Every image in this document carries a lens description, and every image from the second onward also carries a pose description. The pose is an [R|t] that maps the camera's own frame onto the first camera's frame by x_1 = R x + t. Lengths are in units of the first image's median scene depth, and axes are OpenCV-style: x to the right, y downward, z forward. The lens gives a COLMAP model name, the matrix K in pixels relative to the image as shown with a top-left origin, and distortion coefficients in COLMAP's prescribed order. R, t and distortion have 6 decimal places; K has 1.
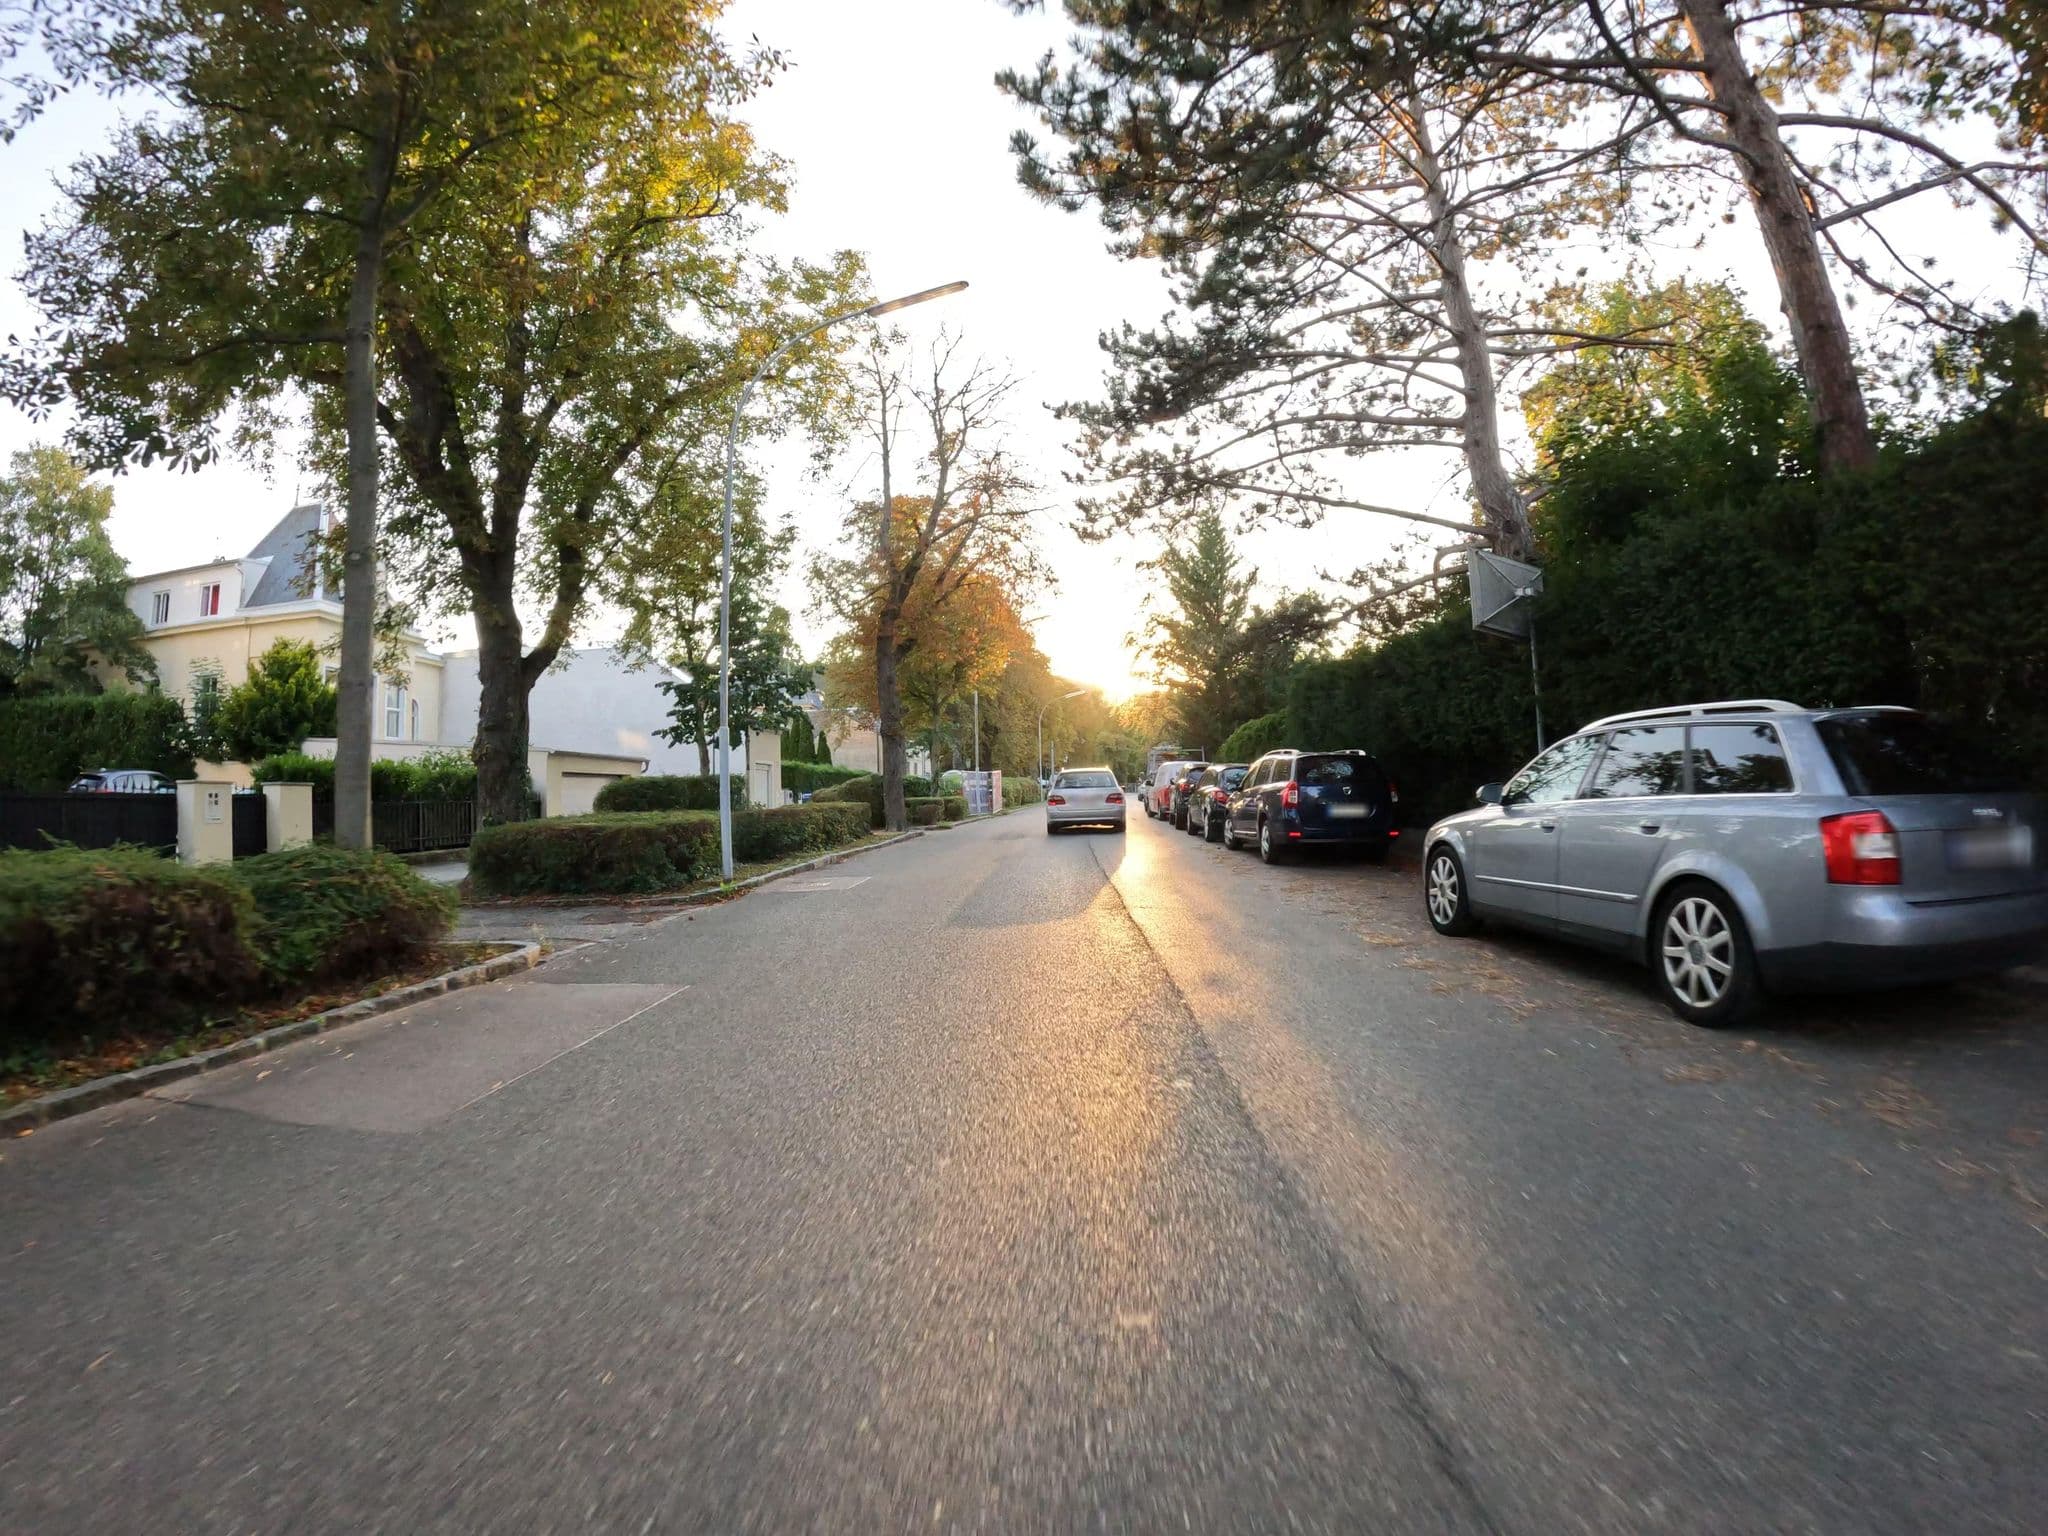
lens RADIAL K [[830.6, 0, 1024.0], [0, 830.6, 768.0], [0, 0, 1]] dist [-0.045323, -0.000022]
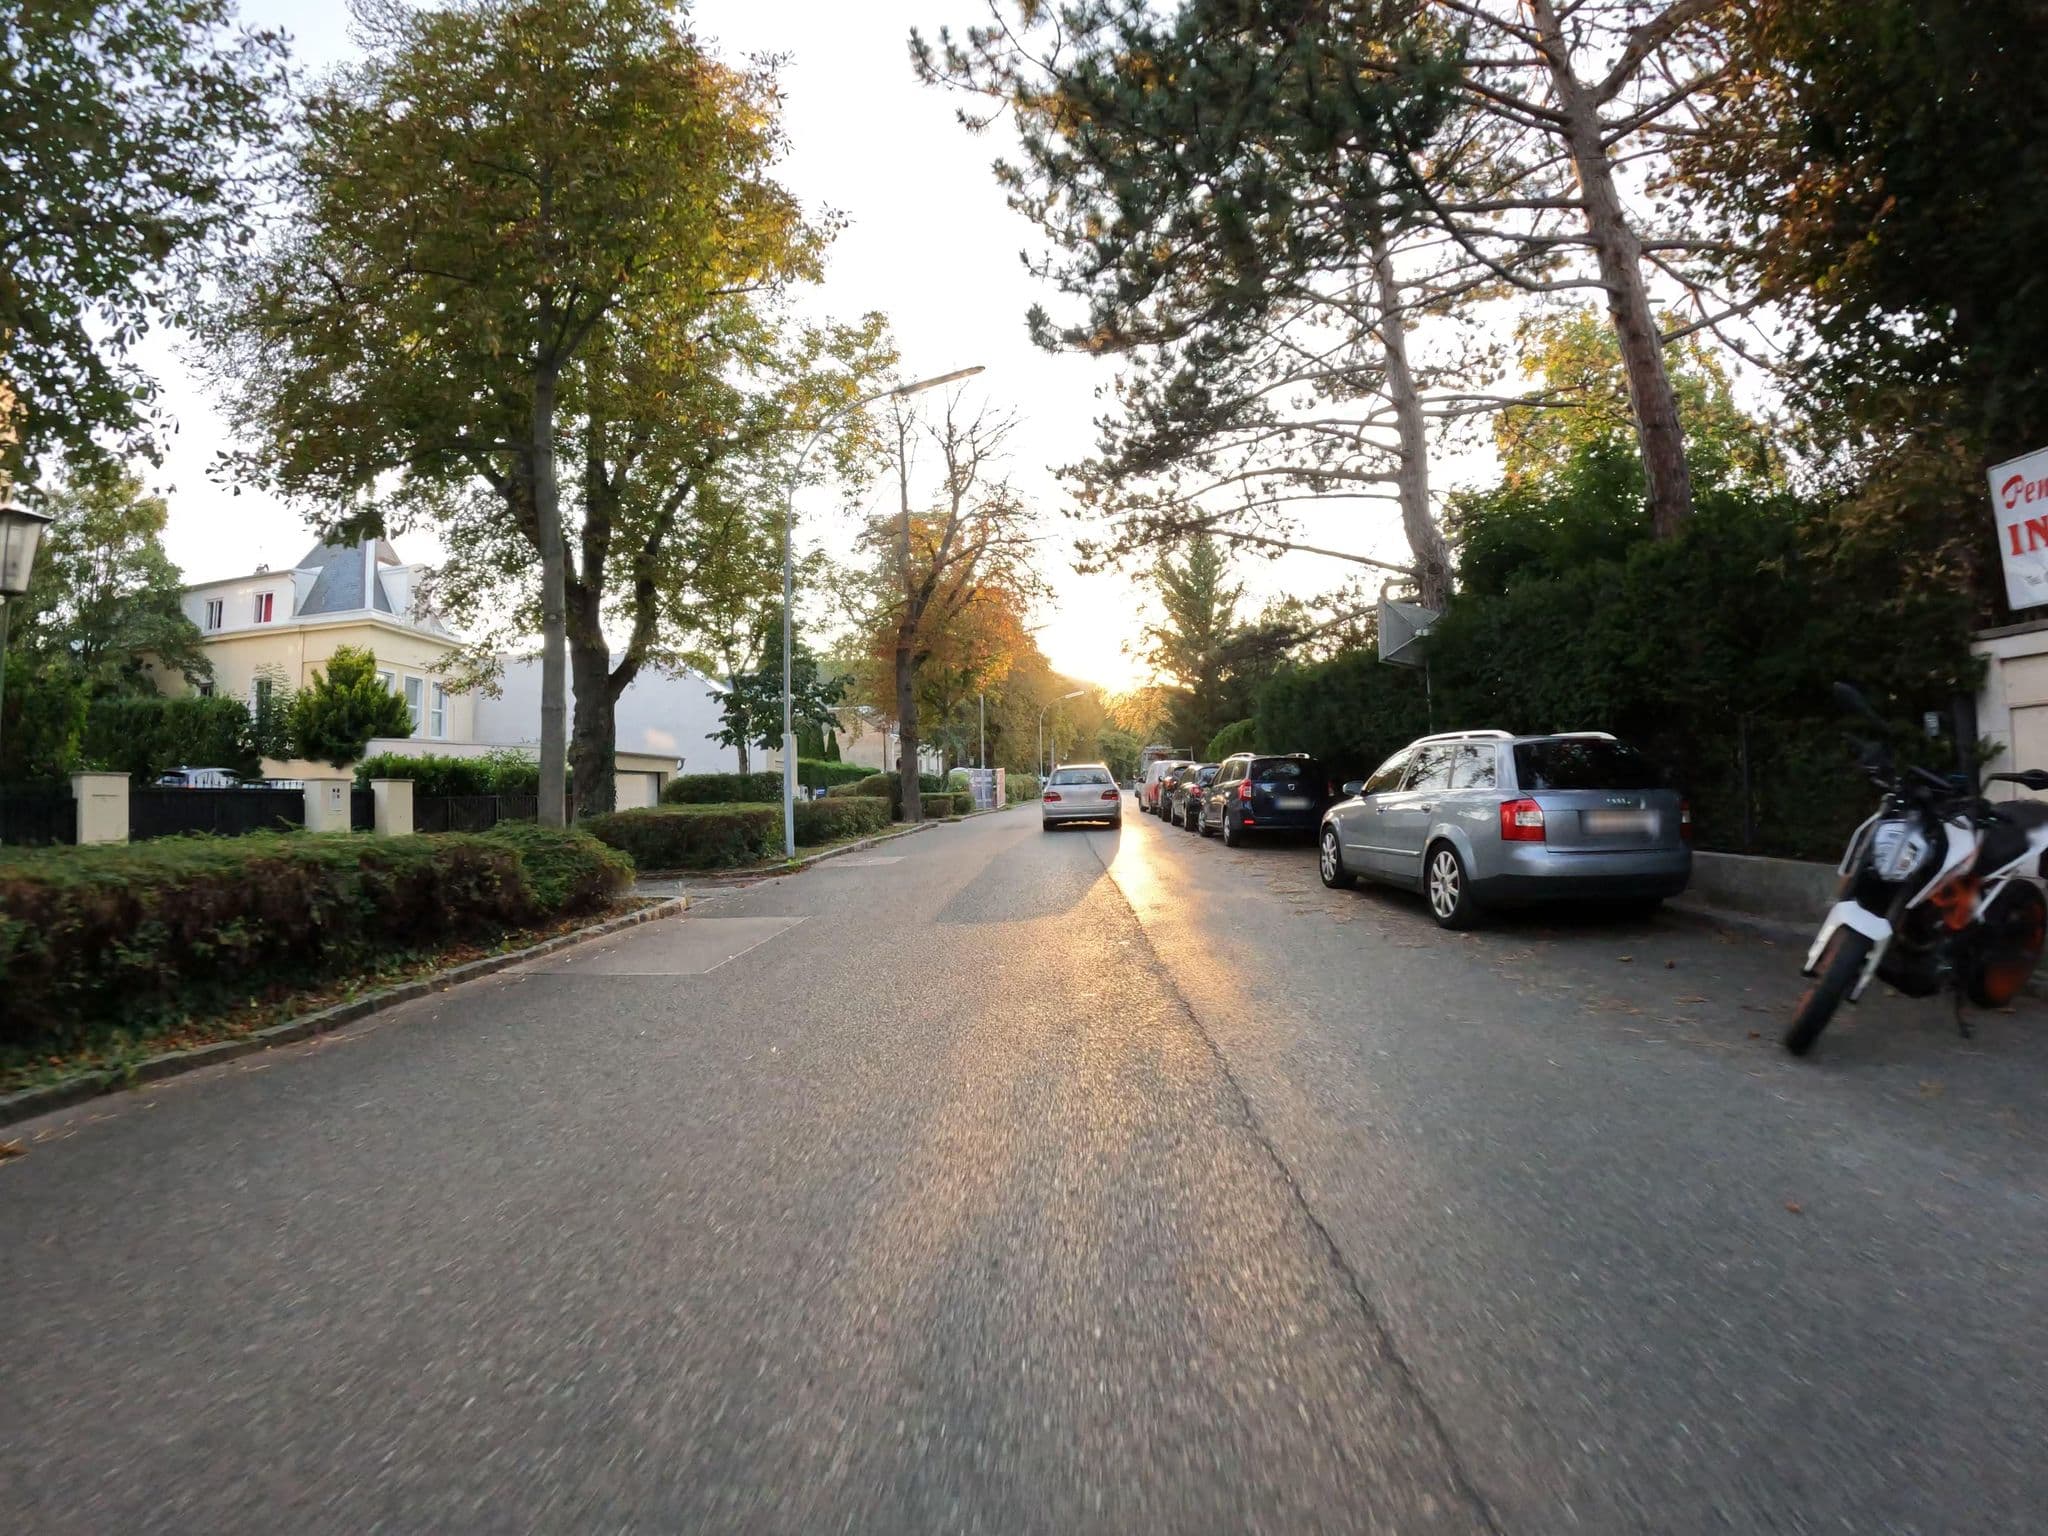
lens RADIAL K [[837.8, 0, 1024.0], [0, 837.8, 768.0], [0, 0, 1]] dist [-0.000062, -0.000015]
pose [[0.999999, 0.001551, 0.000490, -0.006553], [-0.001553, 0.999990, 0.004153, -0.003500], [-0.000483, -0.004153, 0.999991, -0.161102]]
